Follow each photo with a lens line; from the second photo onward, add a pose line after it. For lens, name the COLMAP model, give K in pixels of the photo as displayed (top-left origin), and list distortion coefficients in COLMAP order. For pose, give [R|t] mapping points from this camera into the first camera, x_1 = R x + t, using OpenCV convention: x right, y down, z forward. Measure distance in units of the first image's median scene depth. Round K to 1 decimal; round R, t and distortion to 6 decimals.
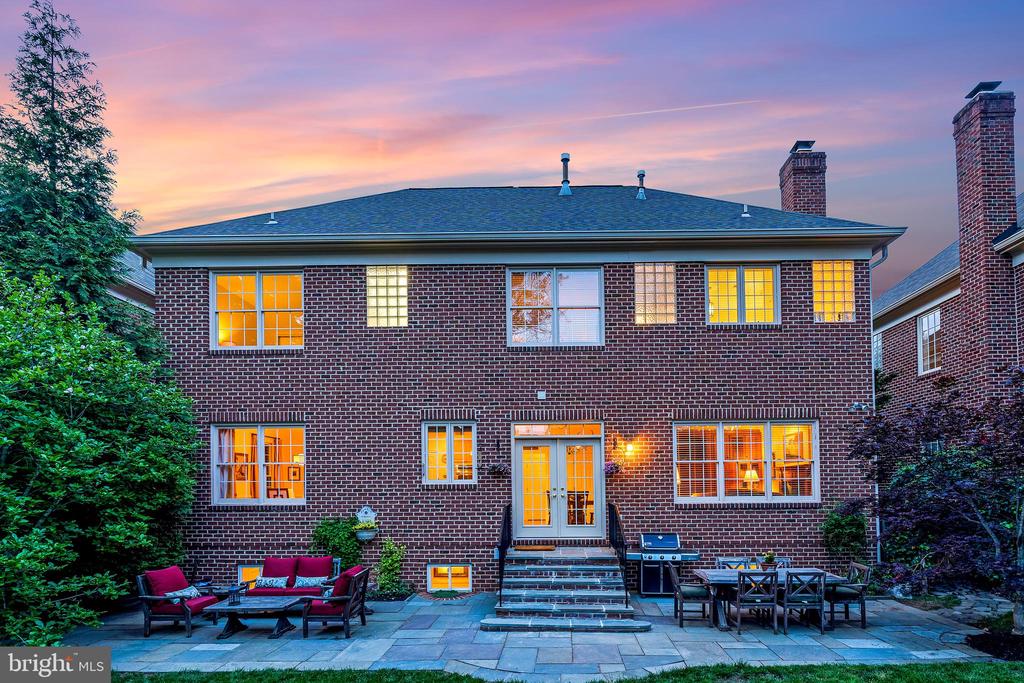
lens RADIAL K [[490.3, 0, 512.0], [0, 490.3, 341.5], [0, 0, 1]] dist [-0.002675, -0.000275]
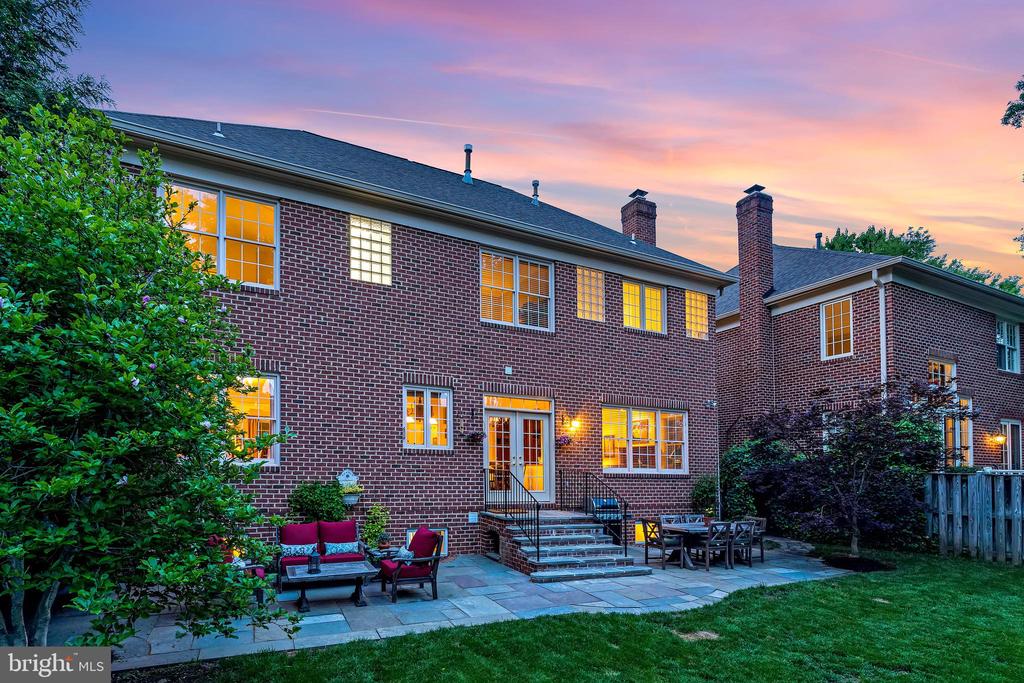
lens RADIAL K [[474.0, 0, 512.9], [0, 474.0, 309.2], [0, 0, 1]] dist [-0.001944, -0.000060]
pose [[0.899250, 0.158590, 0.407675, -0.390892], [-0.148074, 0.987306, -0.057451, 0.035361], [-0.411612, -0.008704, 0.911318, 0.041810]]
